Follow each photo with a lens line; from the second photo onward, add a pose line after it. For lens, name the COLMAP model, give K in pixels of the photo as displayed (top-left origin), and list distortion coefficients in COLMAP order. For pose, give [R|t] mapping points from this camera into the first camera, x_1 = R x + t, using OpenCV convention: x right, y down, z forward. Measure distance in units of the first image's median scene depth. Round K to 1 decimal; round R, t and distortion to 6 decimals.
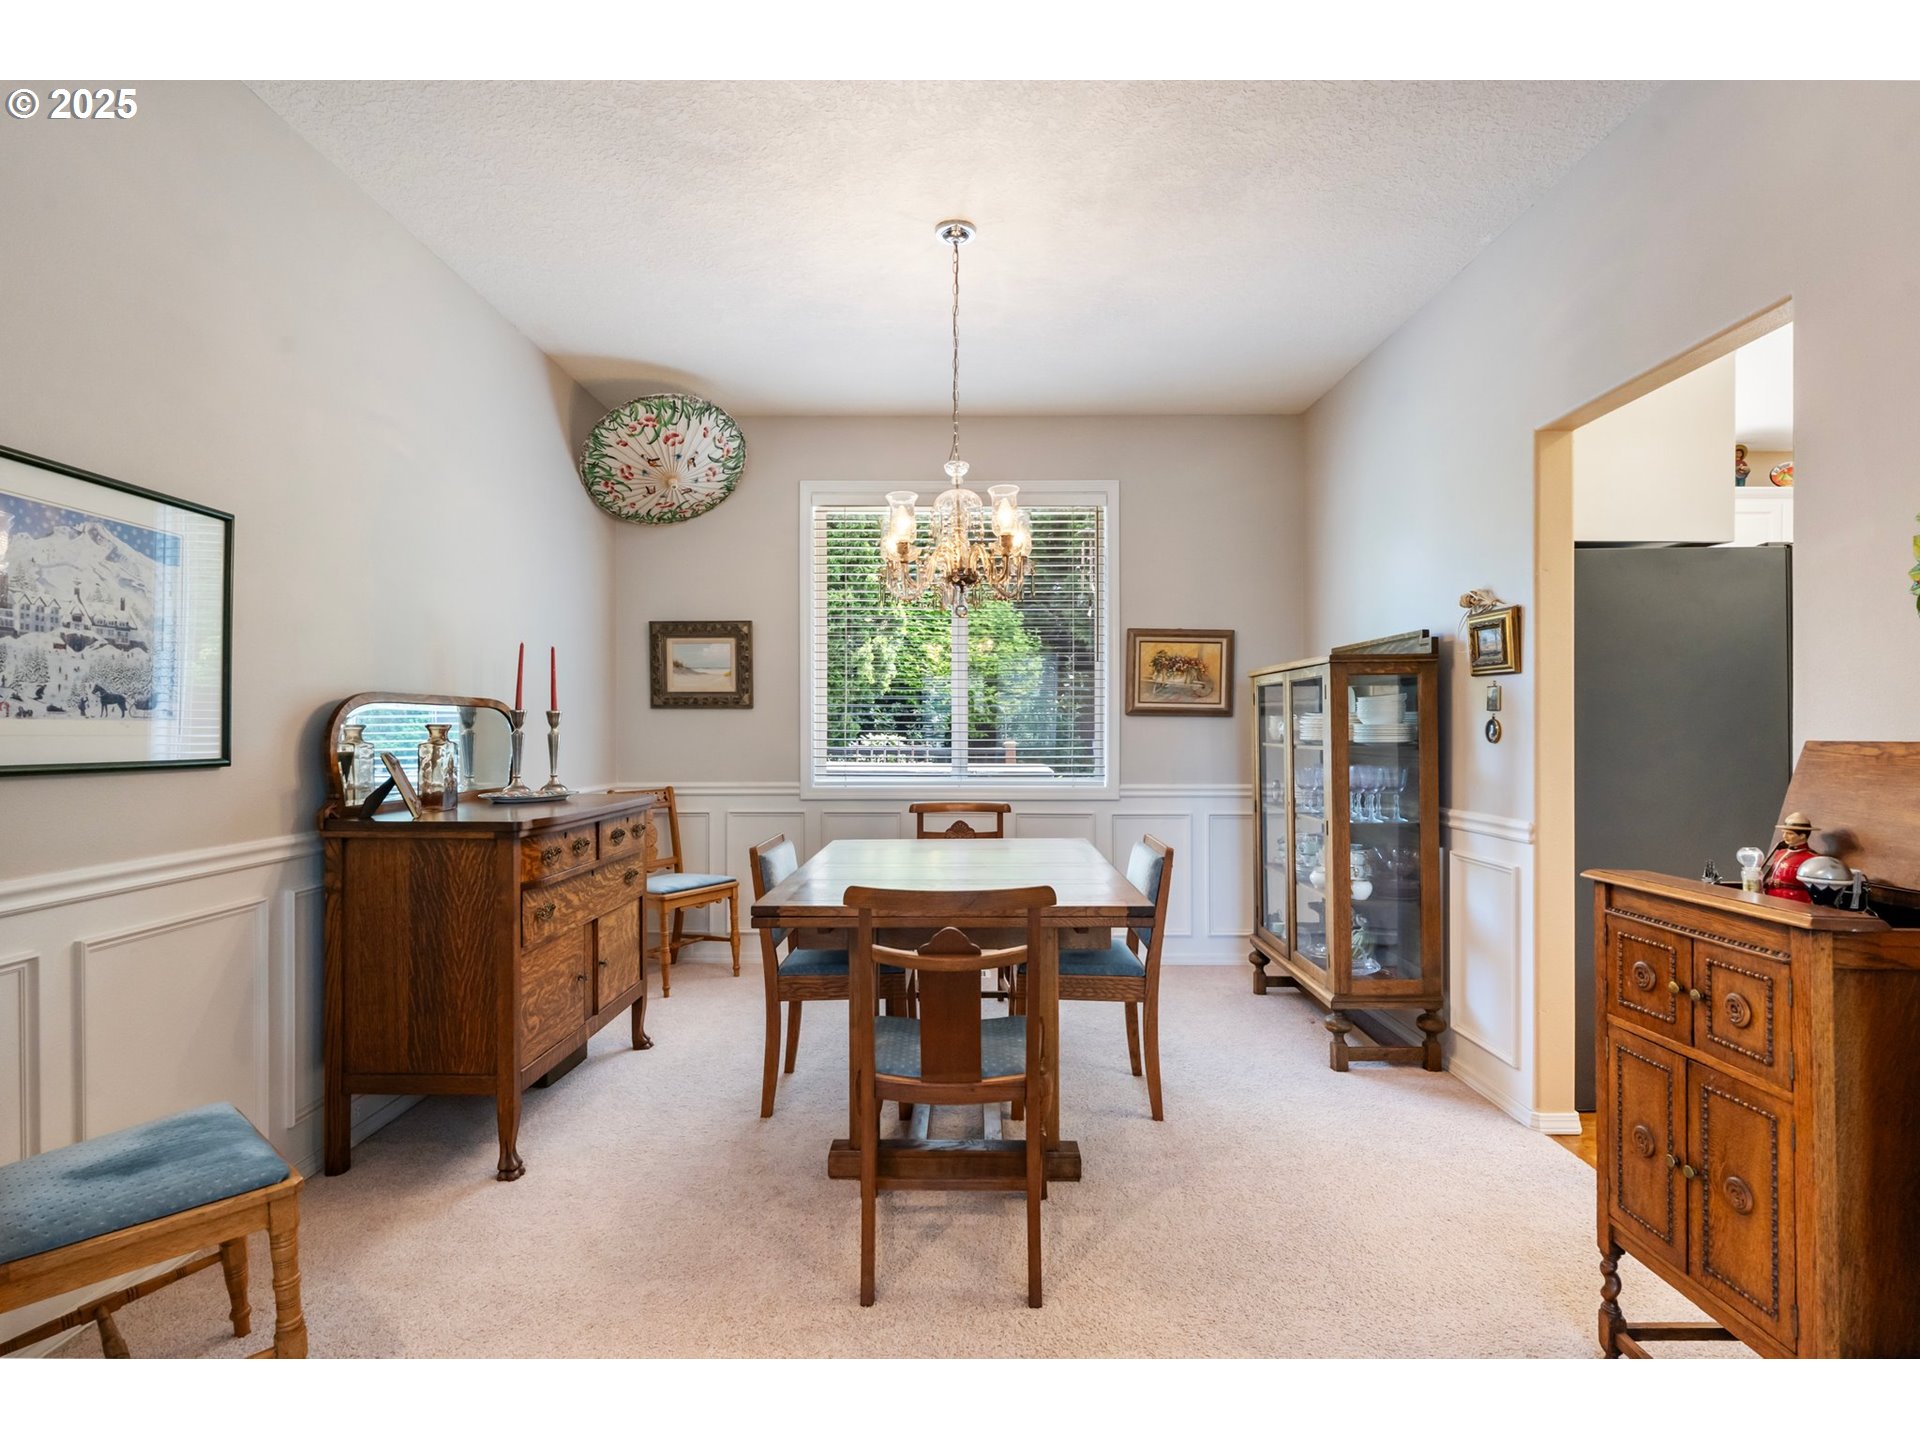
lens RADIAL K [[893.5, 0, 958.1], [0, 893.5, 727.4], [0, 0, 1]] dist [0.003386, 0.002023]
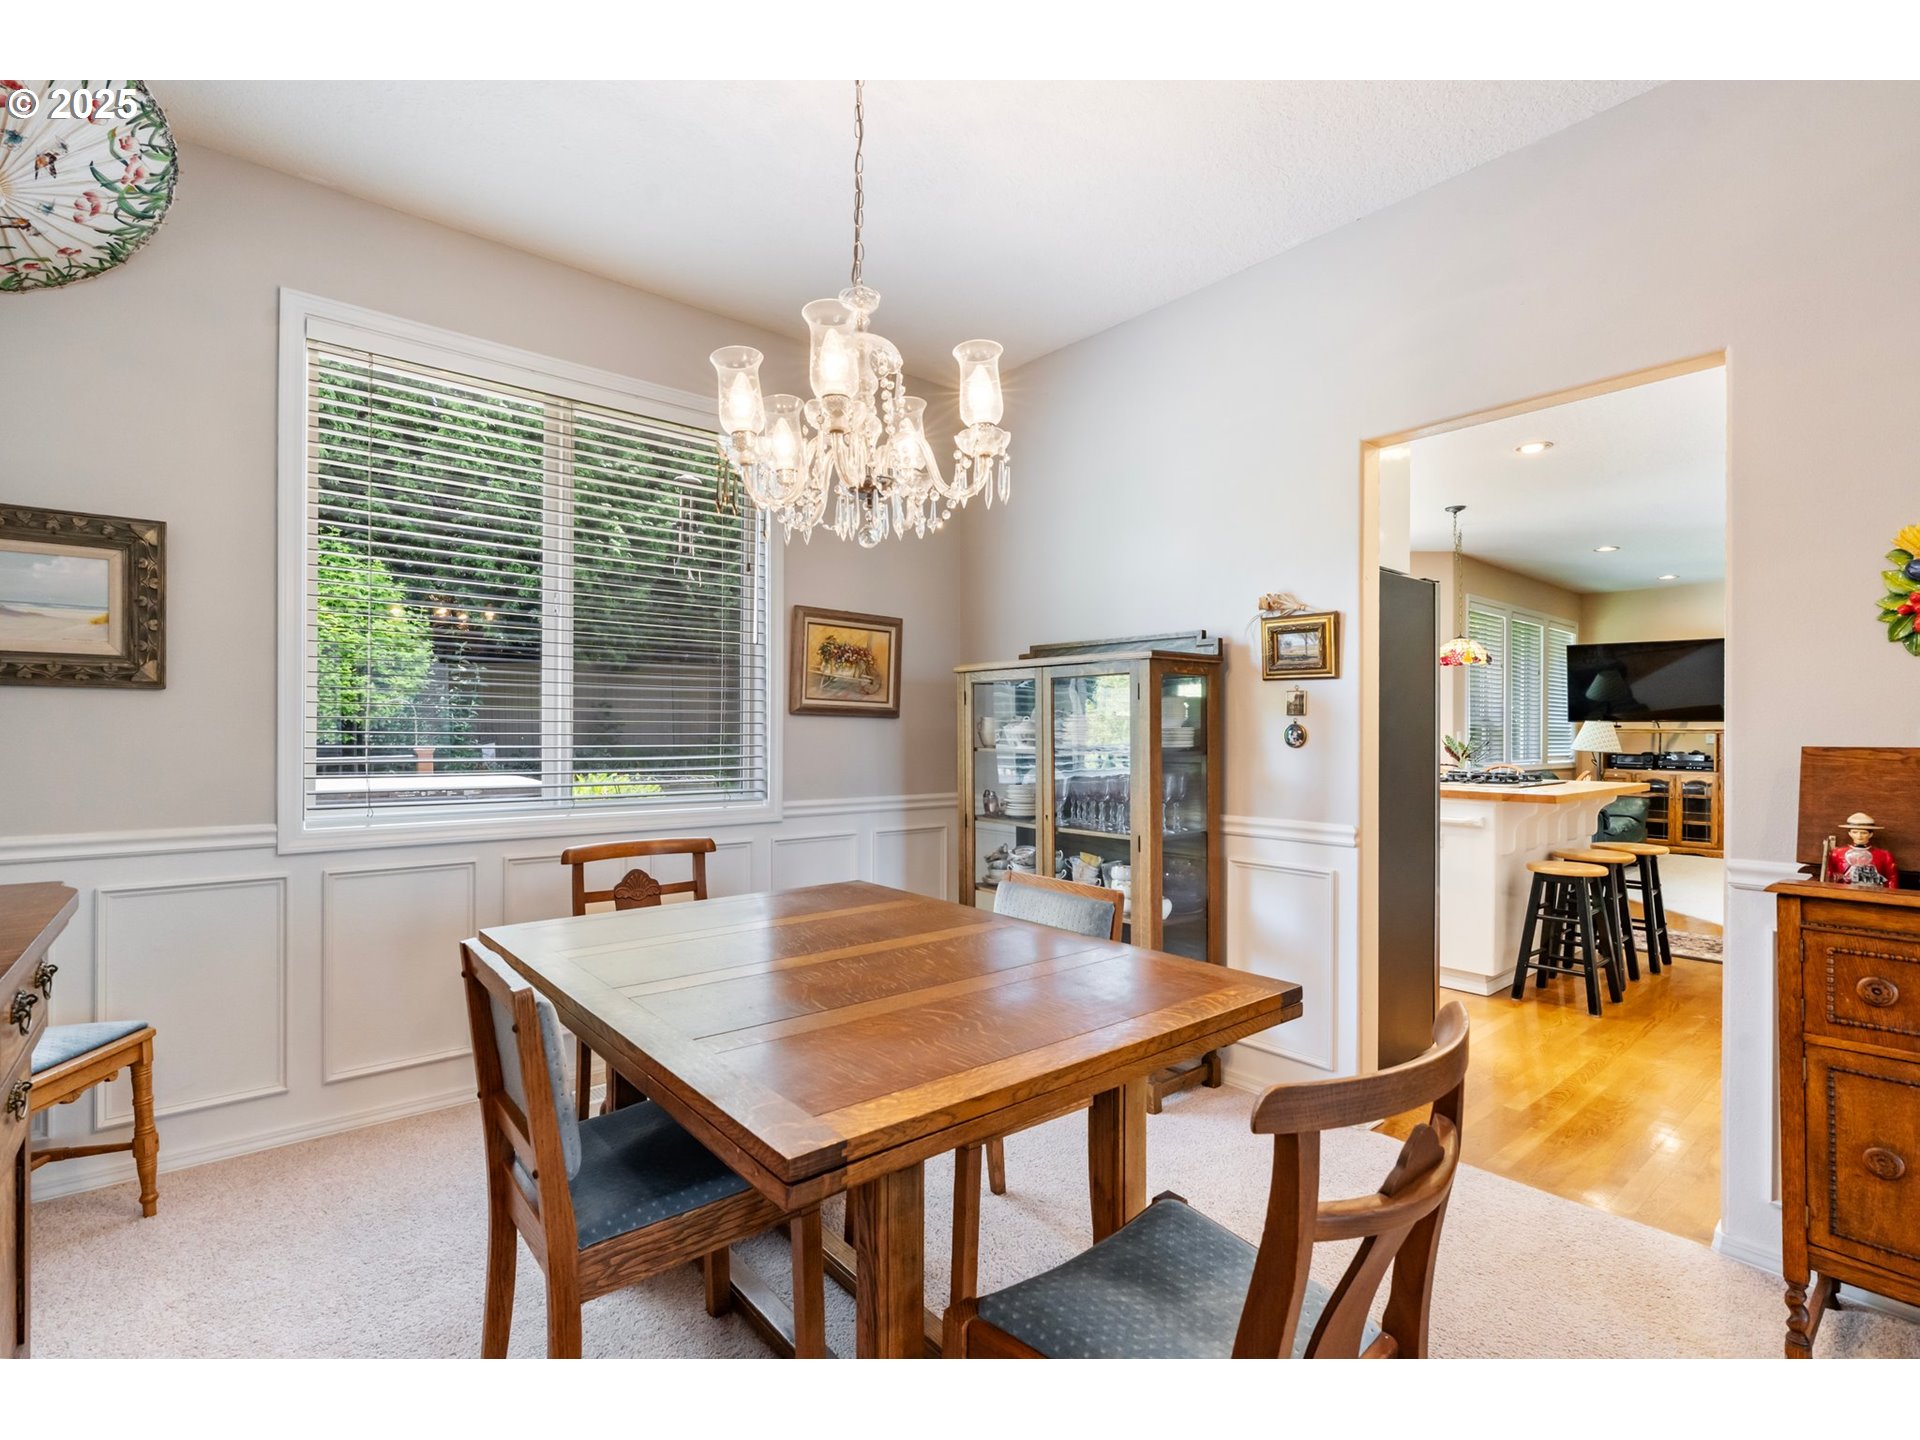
lens RADIAL K [[893.5, 0, 957.8], [0, 893.5, 729.8], [0, 0, 1]] dist [0.003386, 0.002023]
pose [[0.771211, 0.005525, 0.636555, -0.220087], [-0.005841, 0.999982, -0.001602, 0.000842], [-0.636553, -0.002483, 0.771229, 0.313886]]
